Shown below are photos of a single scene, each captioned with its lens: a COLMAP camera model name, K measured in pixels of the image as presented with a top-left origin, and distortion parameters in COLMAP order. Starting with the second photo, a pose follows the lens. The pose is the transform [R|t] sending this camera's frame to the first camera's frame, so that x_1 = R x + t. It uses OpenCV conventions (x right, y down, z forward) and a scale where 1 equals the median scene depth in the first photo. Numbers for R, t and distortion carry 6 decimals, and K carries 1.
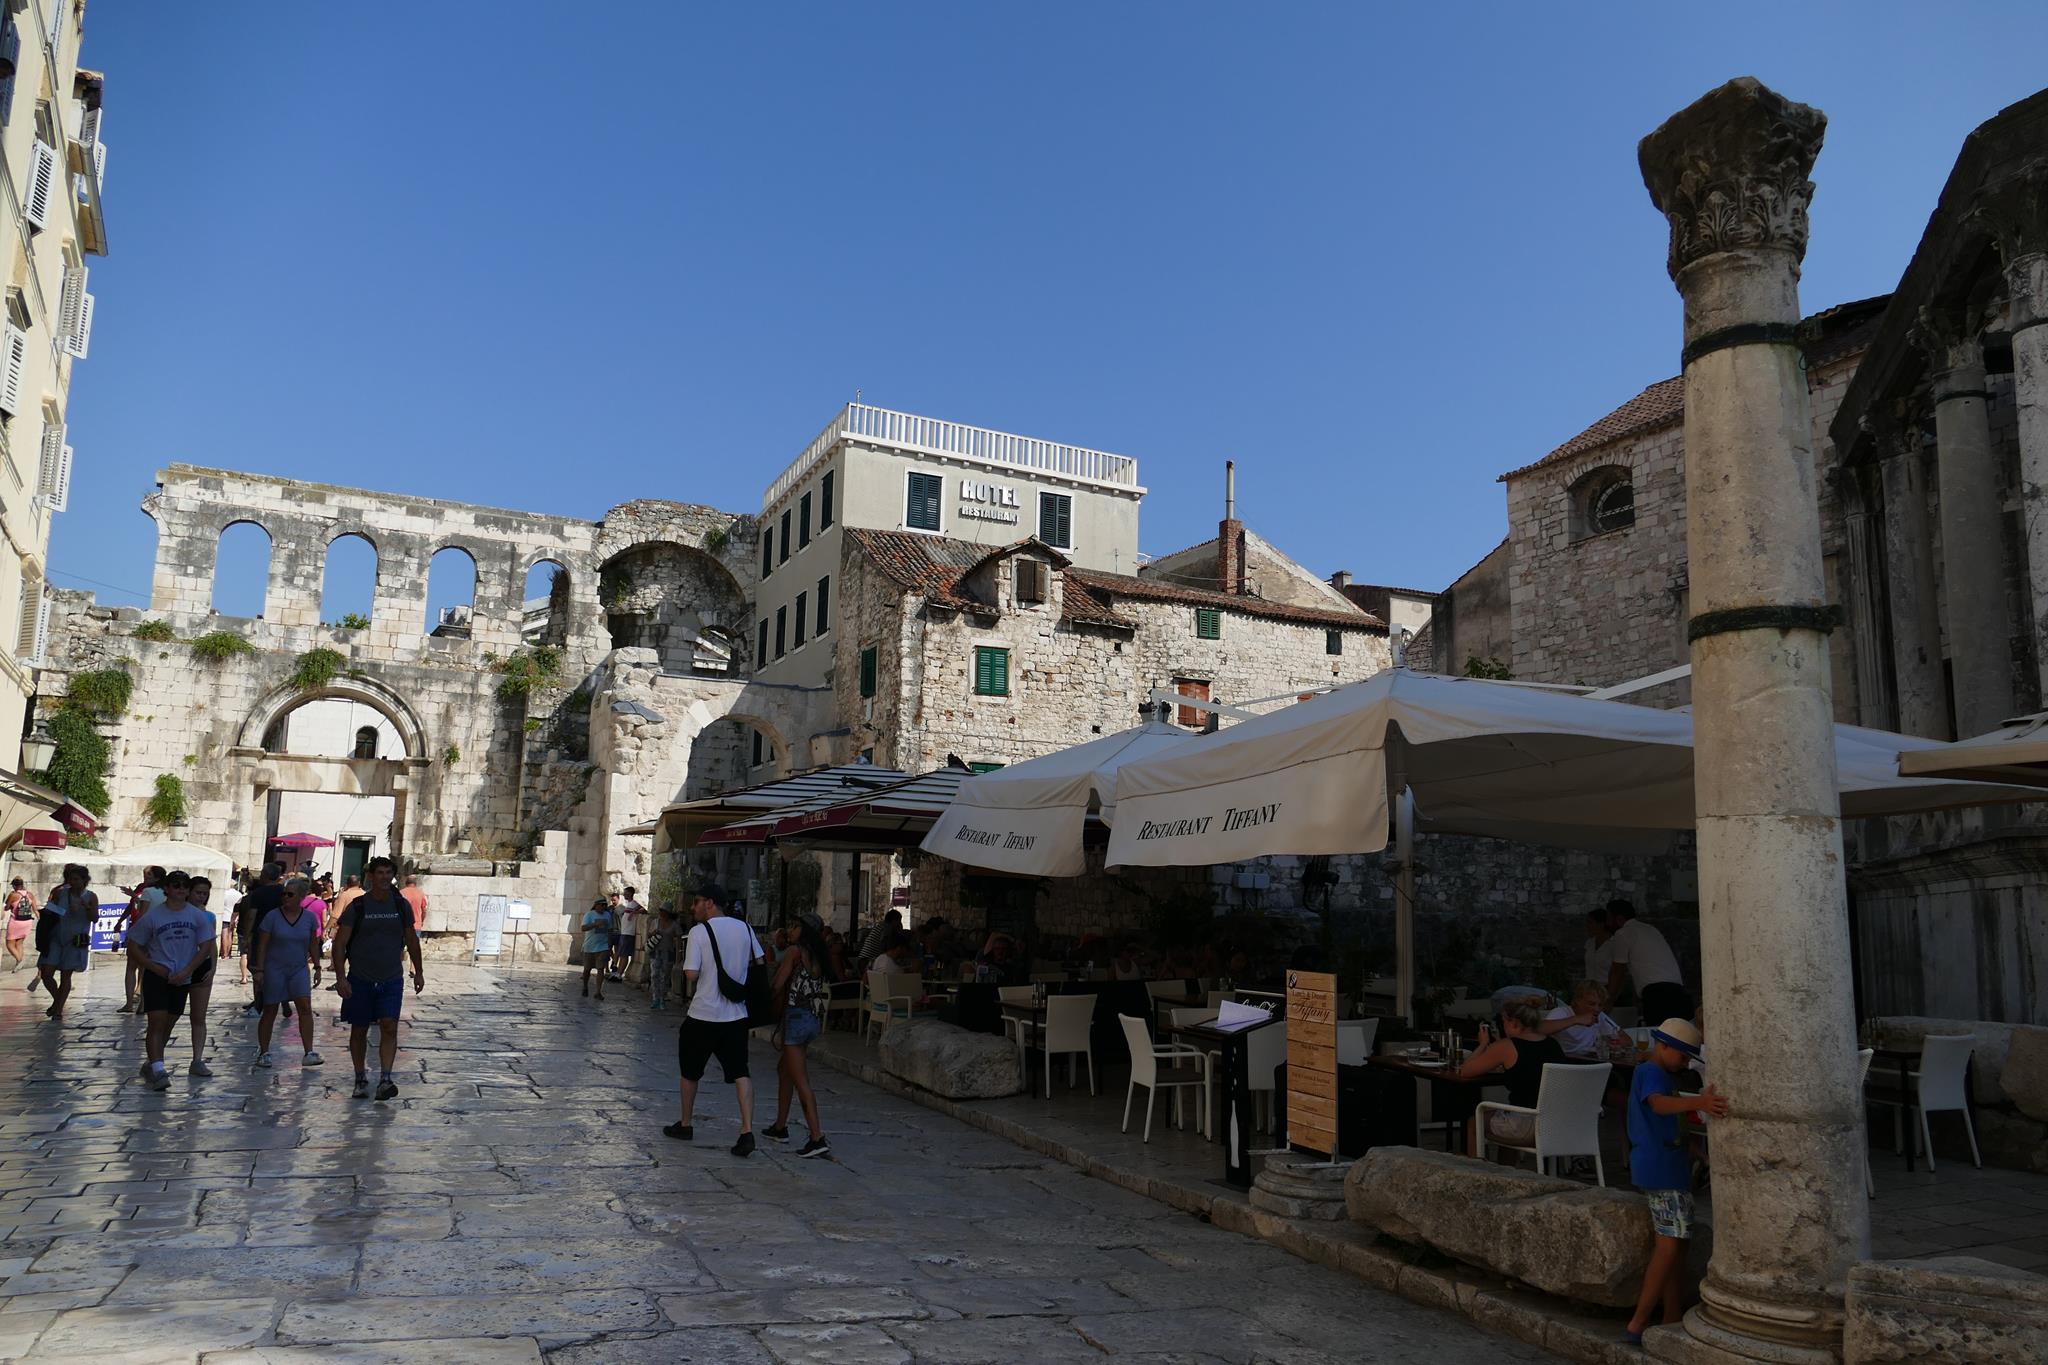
lens RADIAL K [[1461.1, 0, 1019.2], [0, 1461.1, 675.3], [0, 0, 1]] dist [-0.016030, 0.006615]
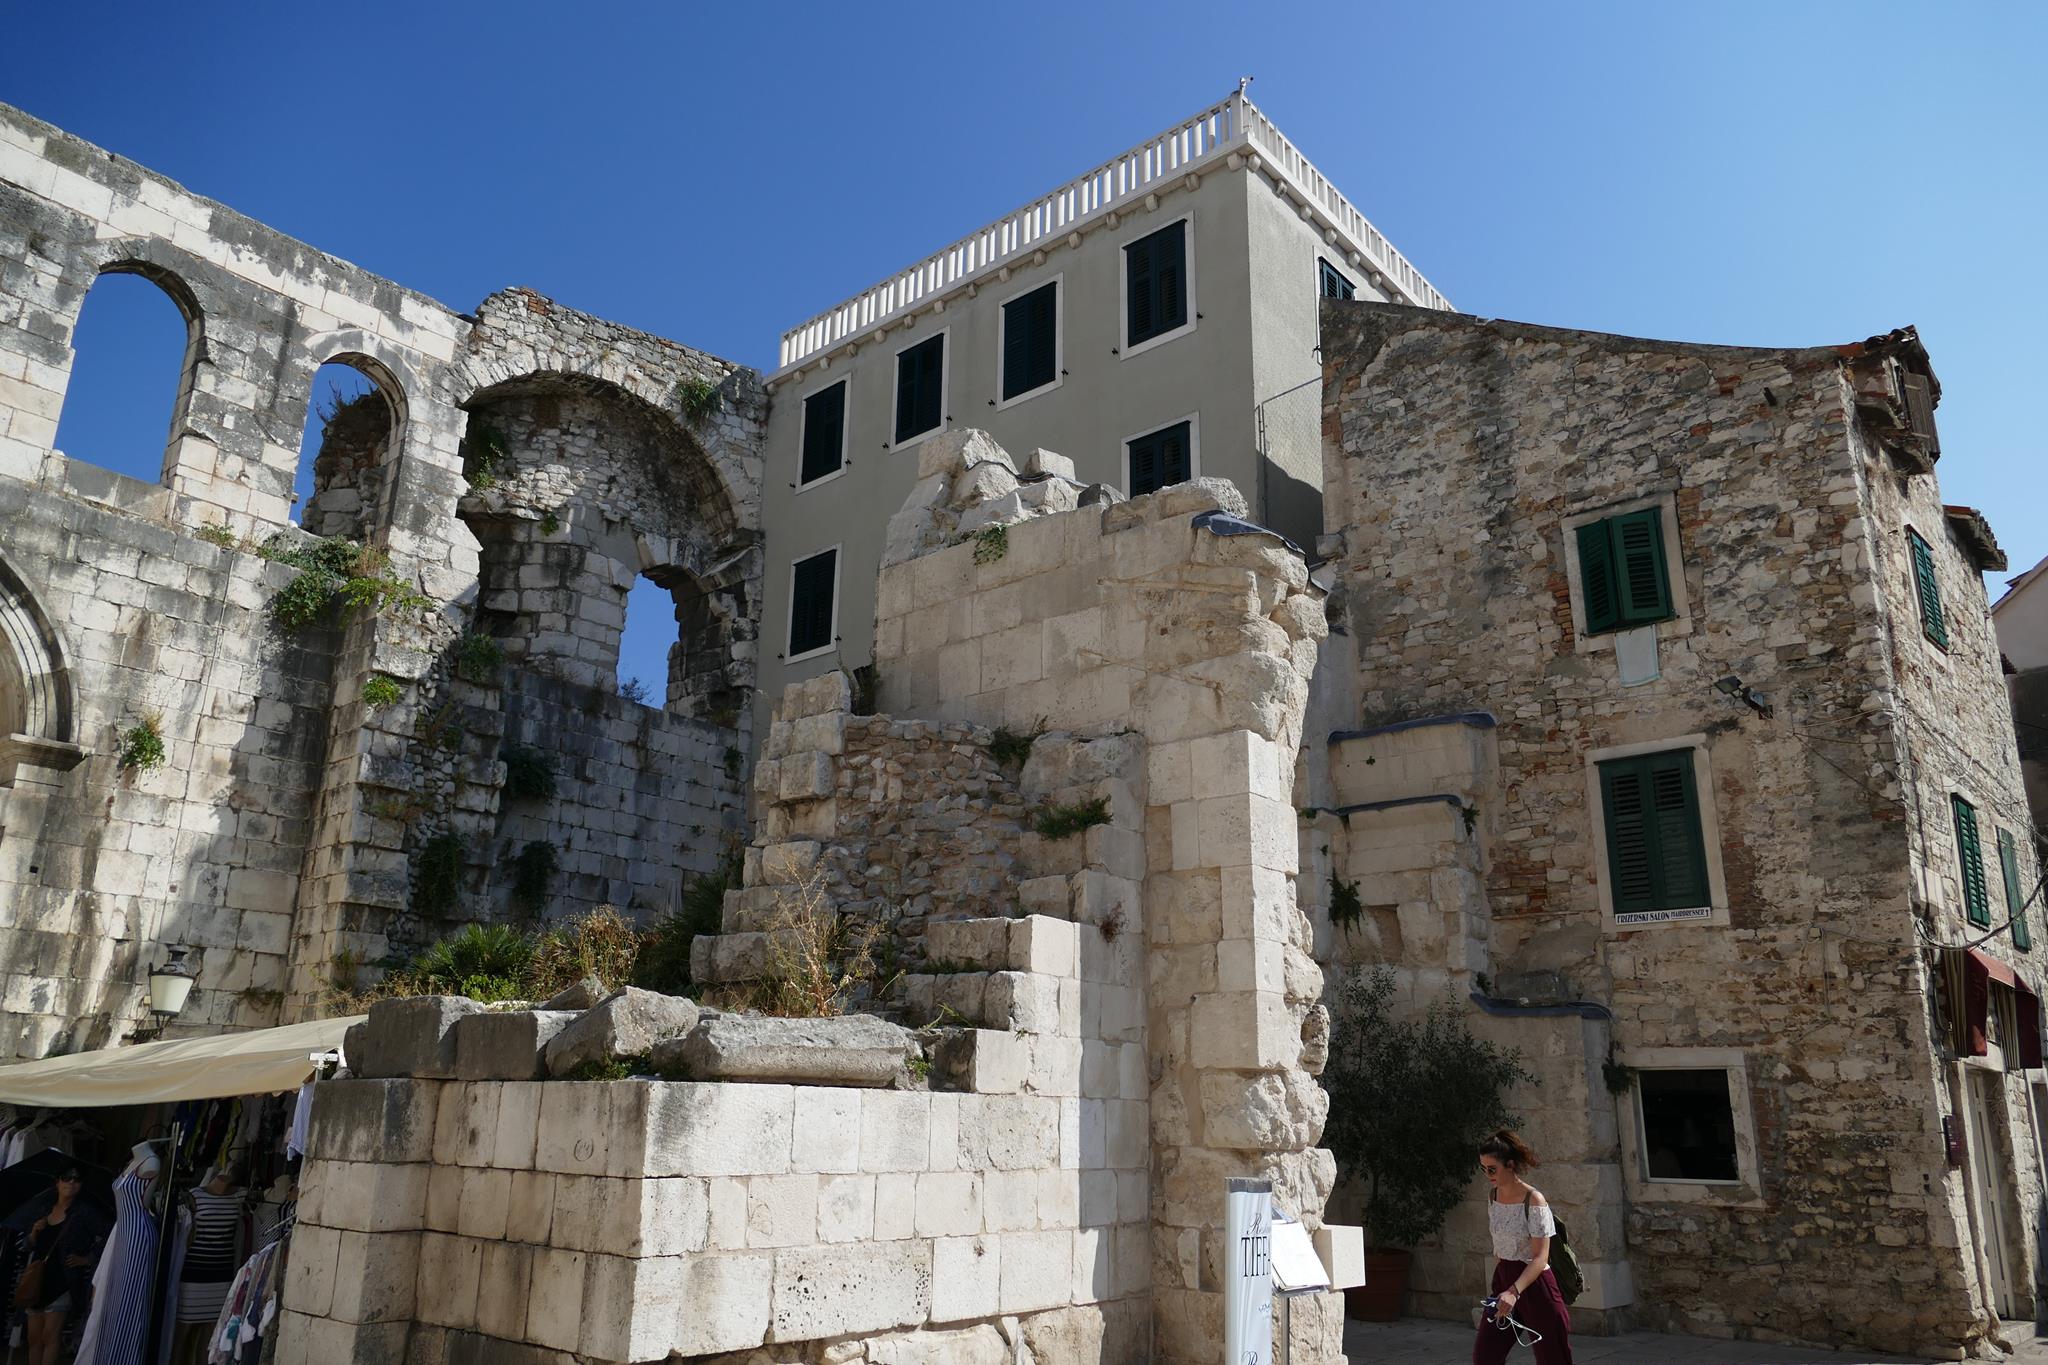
lens RADIAL K [[1461.1, 0, 1019.2], [0, 1461.1, 675.3], [0, 0, 1]] dist [-0.016030, 0.006615]
pose [[0.910501, 0.111309, 0.398245, -0.352690], [-0.058081, 0.987967, -0.143345, 0.081157], [-0.409408, 0.107385, 0.906010, 0.598403]]
